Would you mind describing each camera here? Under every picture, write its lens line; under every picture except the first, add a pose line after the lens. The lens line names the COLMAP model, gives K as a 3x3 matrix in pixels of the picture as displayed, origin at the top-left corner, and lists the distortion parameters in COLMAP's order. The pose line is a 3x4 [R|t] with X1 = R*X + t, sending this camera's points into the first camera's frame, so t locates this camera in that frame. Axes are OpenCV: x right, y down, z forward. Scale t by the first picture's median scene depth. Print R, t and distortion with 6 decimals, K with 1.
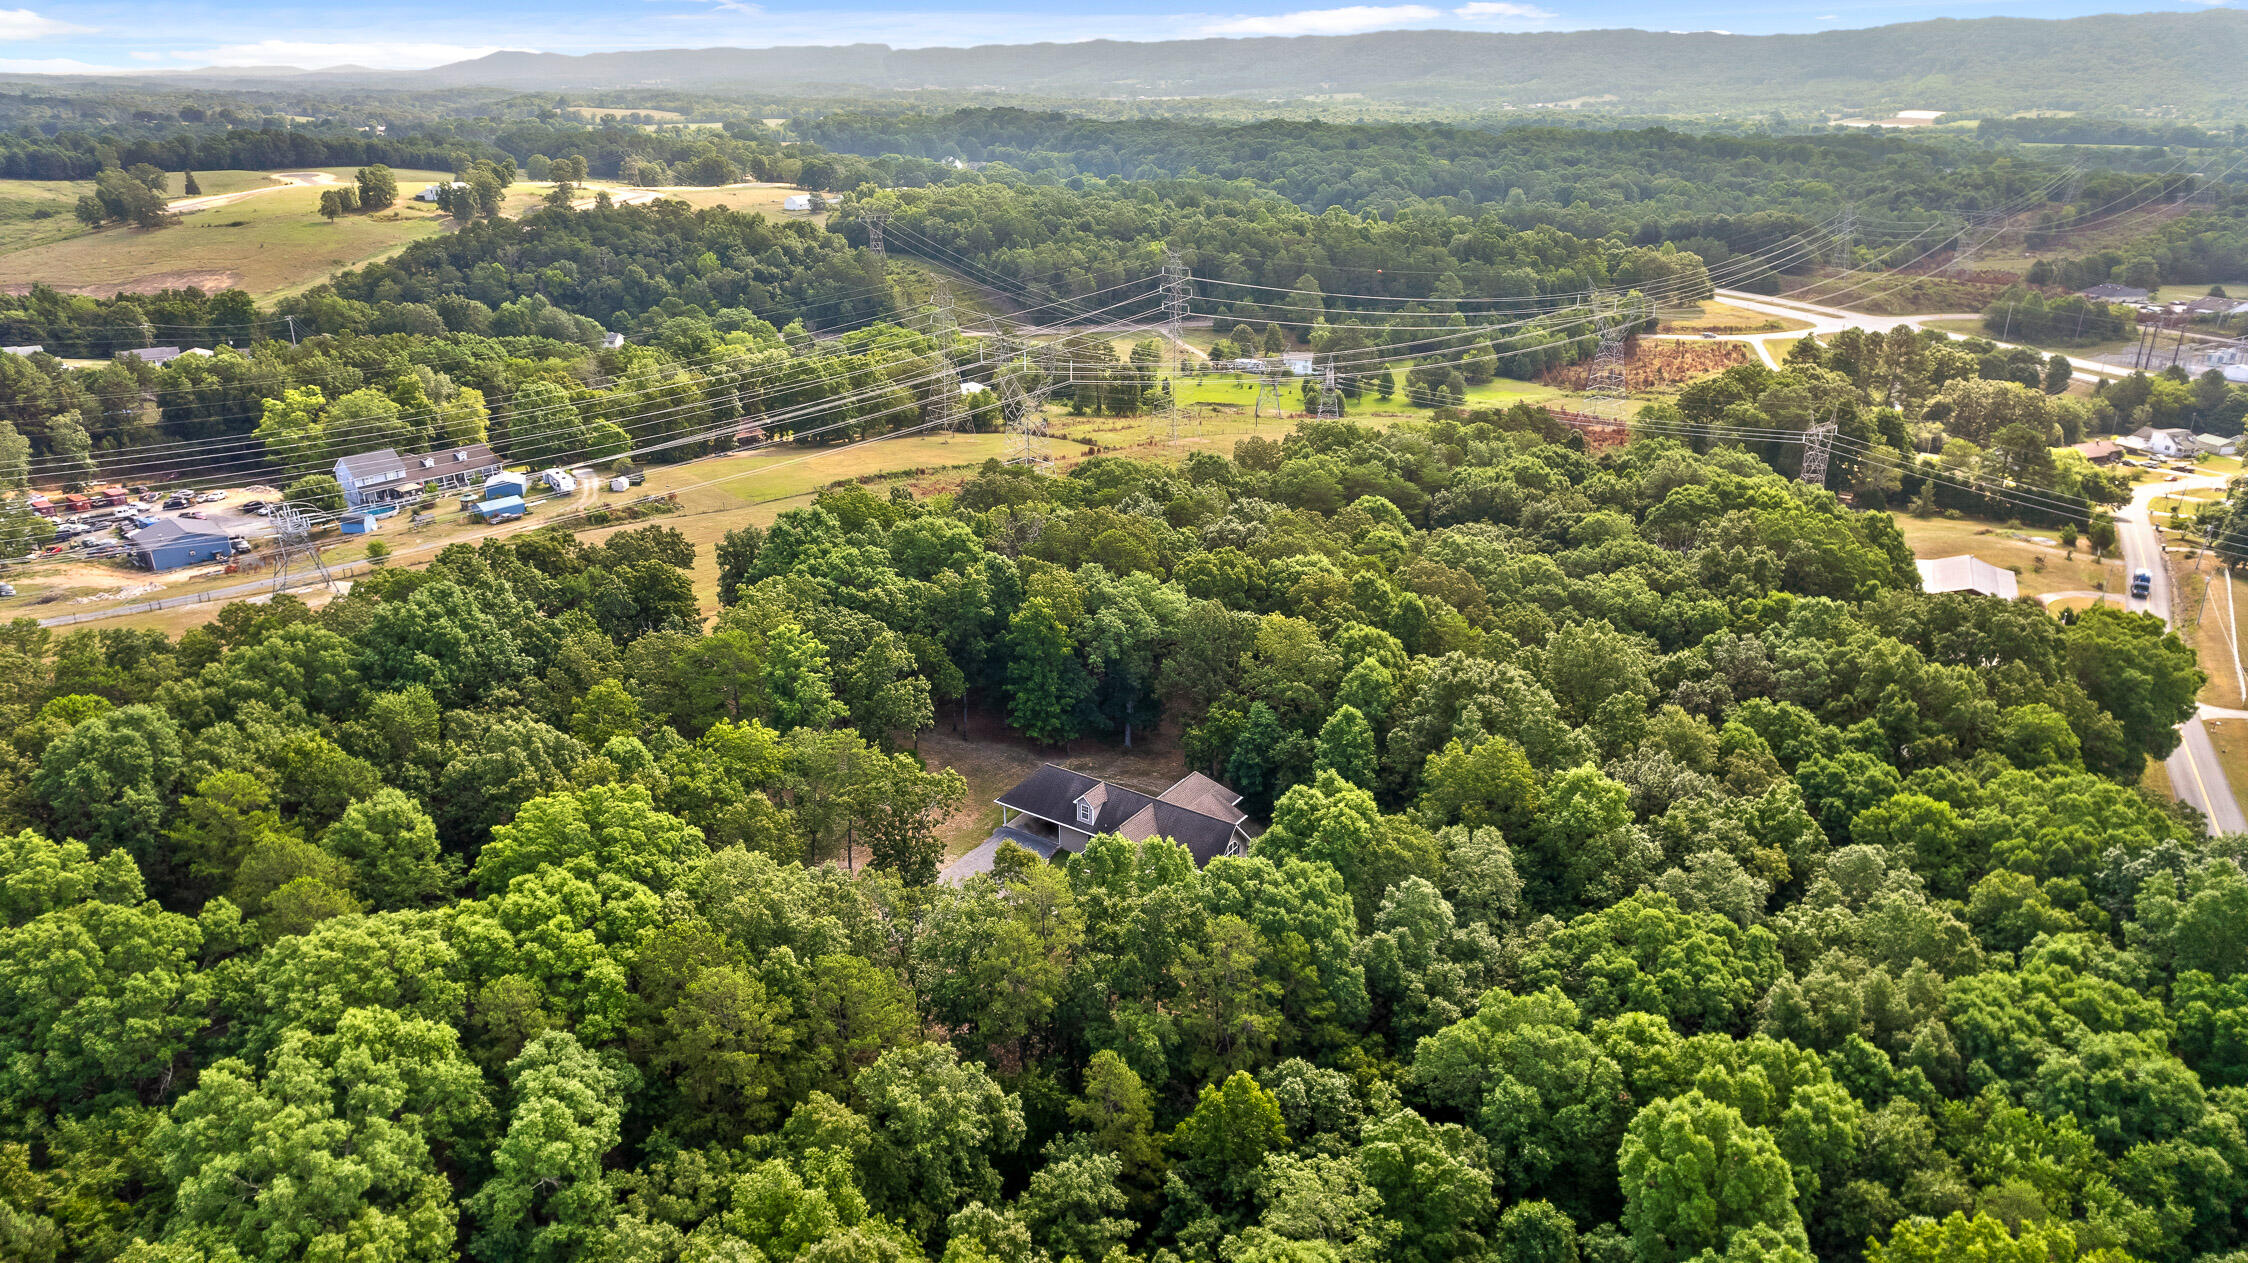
lens RADIAL K [[1427.6, 0, 1124.0], [0, 1427.6, 631.5], [0, 0, 1]] dist [-0.079939, 0.065302]
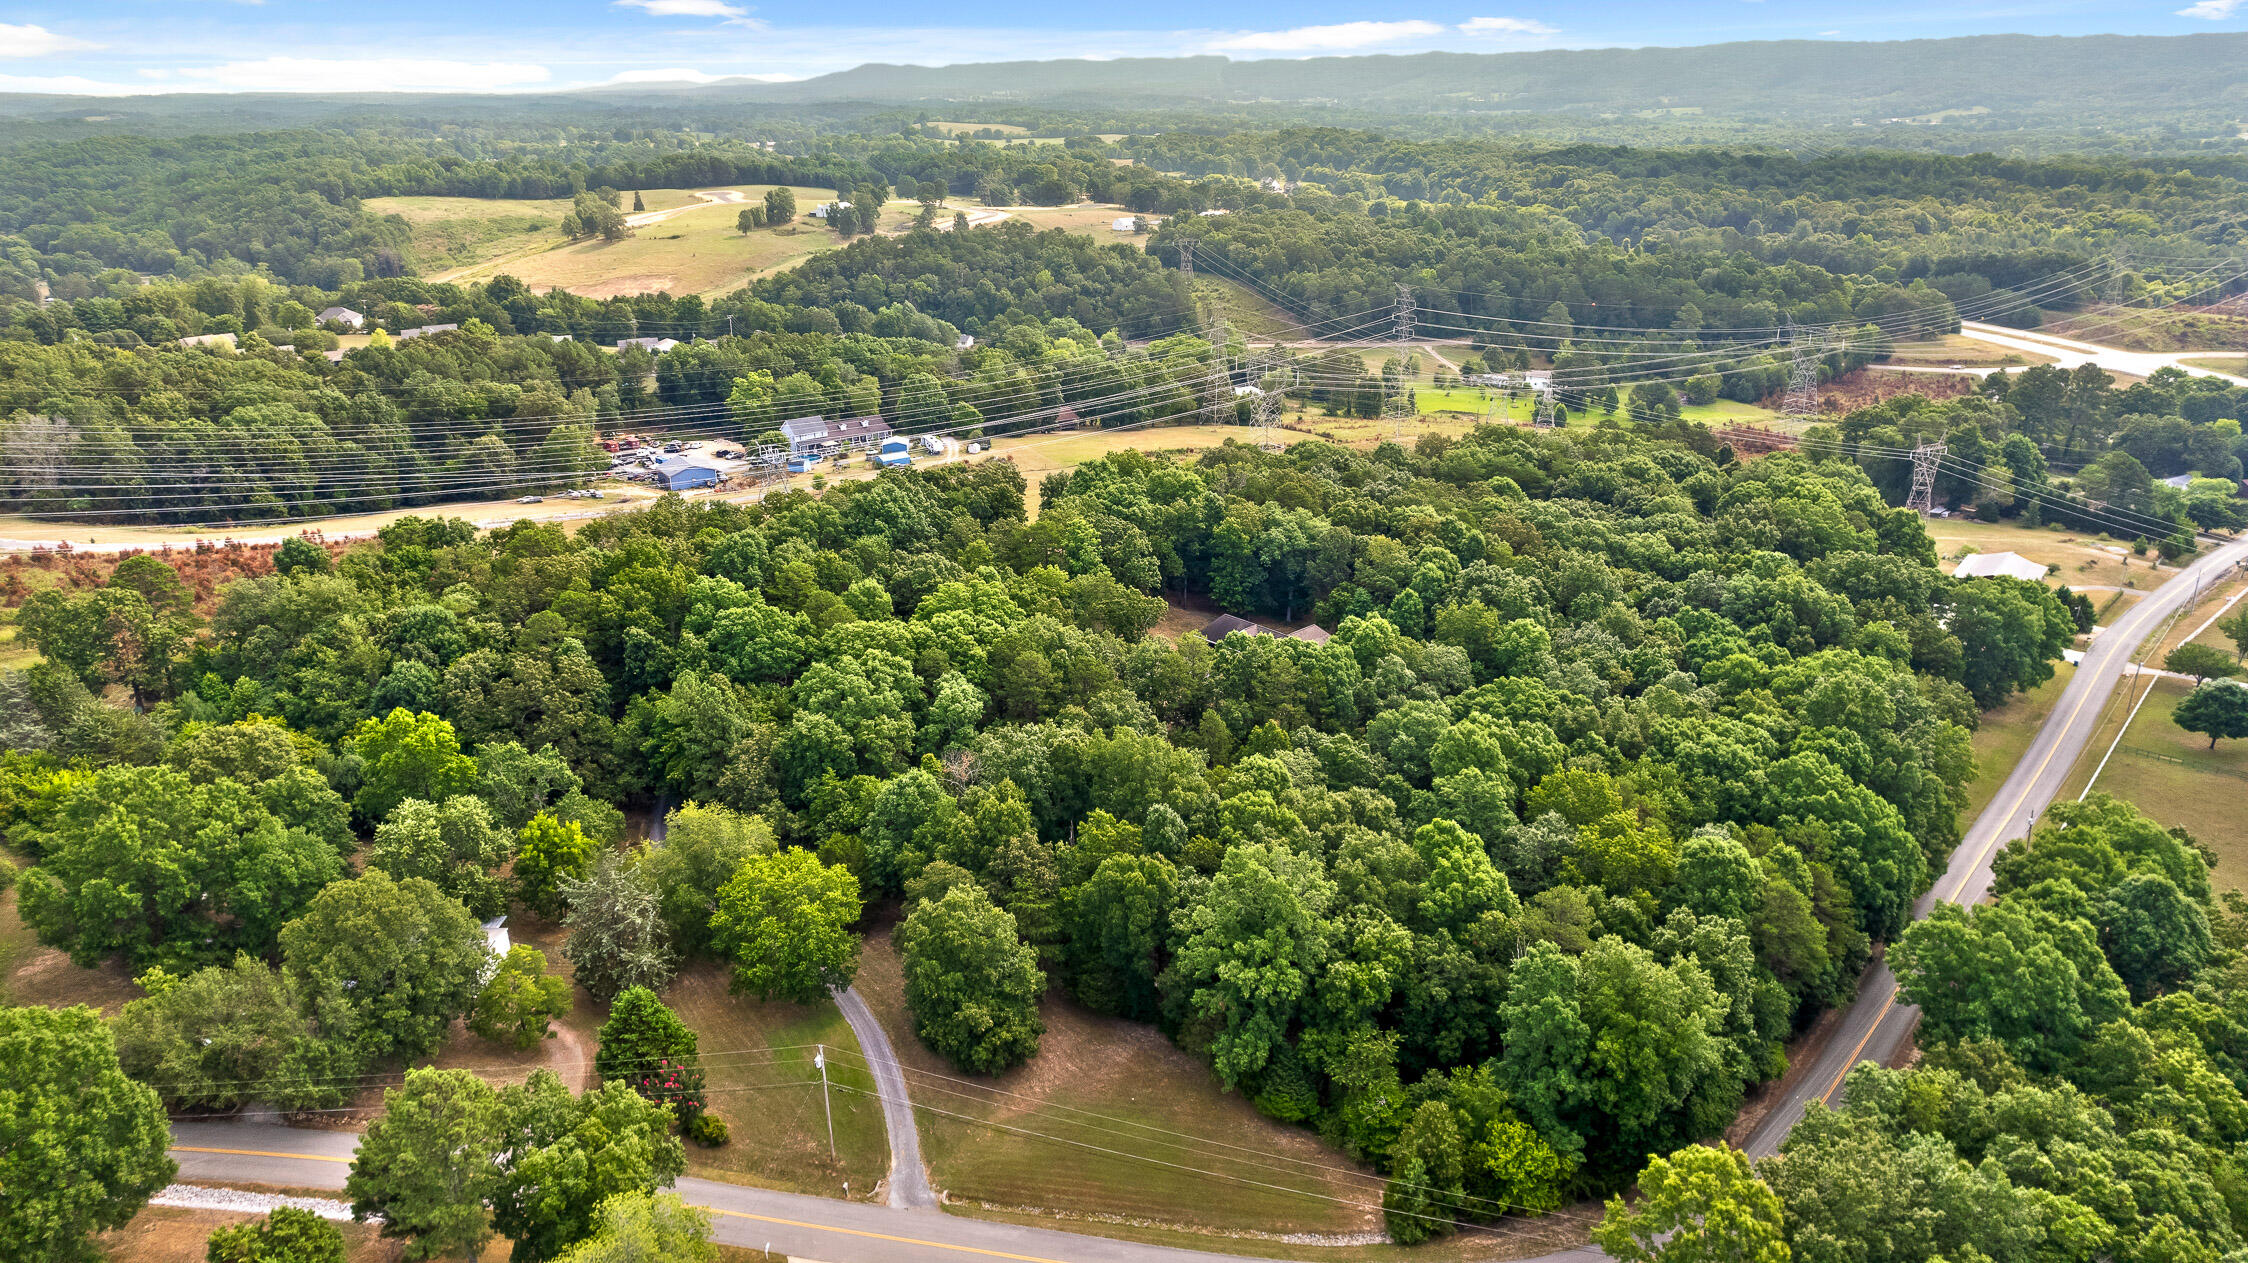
lens RADIAL K [[1427.6, 0, 1124.0], [0, 1427.6, 631.5], [0, 0, 1]] dist [-0.079939, 0.065302]
pose [[0.975245, 0.069599, -0.209889, 0.080432], [-0.070489, 0.997507, 0.003247, 0.051818], [0.209592, 0.011628, 0.977720, -0.287384]]
